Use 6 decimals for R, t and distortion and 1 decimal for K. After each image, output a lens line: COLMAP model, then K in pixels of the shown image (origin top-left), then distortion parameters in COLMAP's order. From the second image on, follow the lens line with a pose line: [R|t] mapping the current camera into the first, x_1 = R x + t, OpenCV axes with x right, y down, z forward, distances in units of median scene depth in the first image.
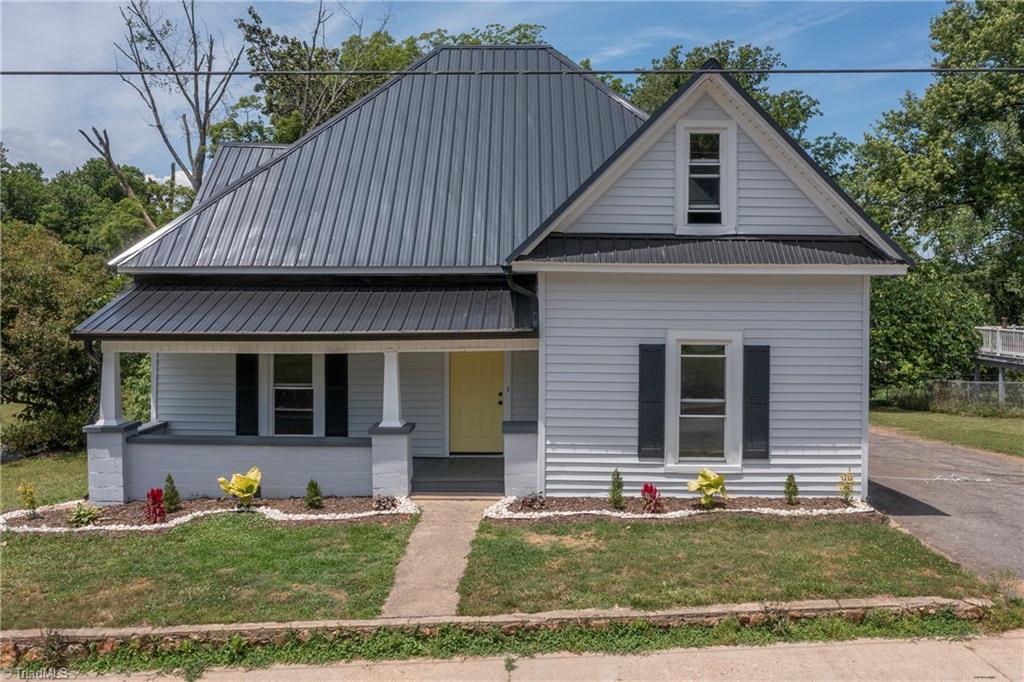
lens RADIAL K [[833.4, 0, 512.0], [0, 833.4, 341.0], [0, 0, 1]] dist [-0.012041, -0.003872]
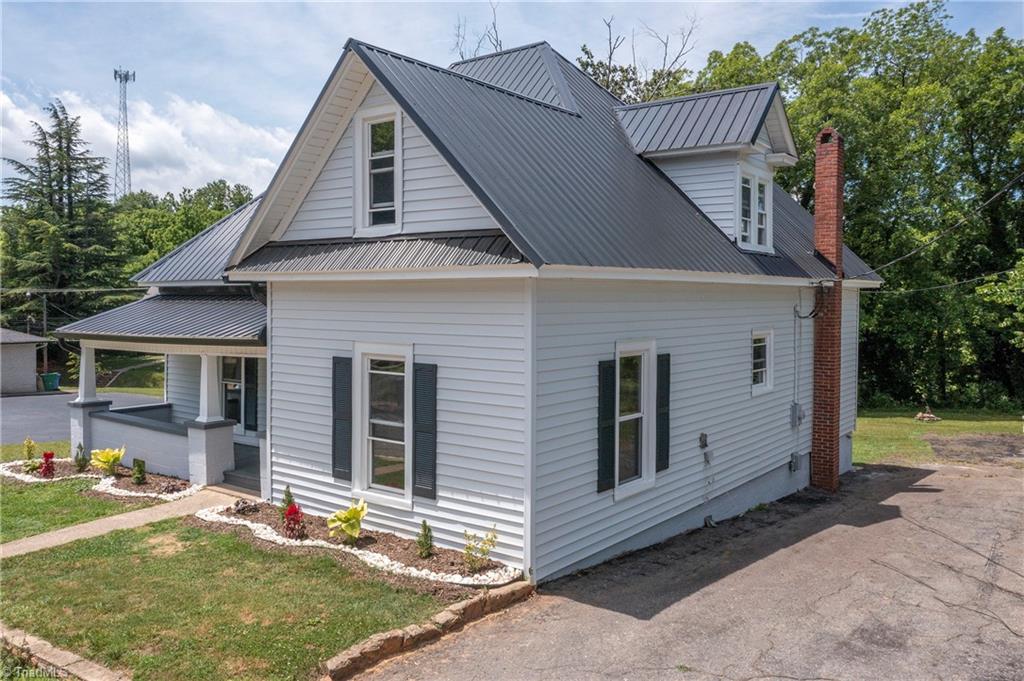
lens RADIAL K [[772.3, 0, 512.0], [0, 772.3, 340.5], [0, 0, 1]] dist [-0.002358, 0.000001]
pose [[0.814965, 0.028348, -0.578817, 0.816364], [-0.032956, 0.999454, 0.002548, -0.023079], [0.578573, 0.016999, 0.815453, 0.407083]]
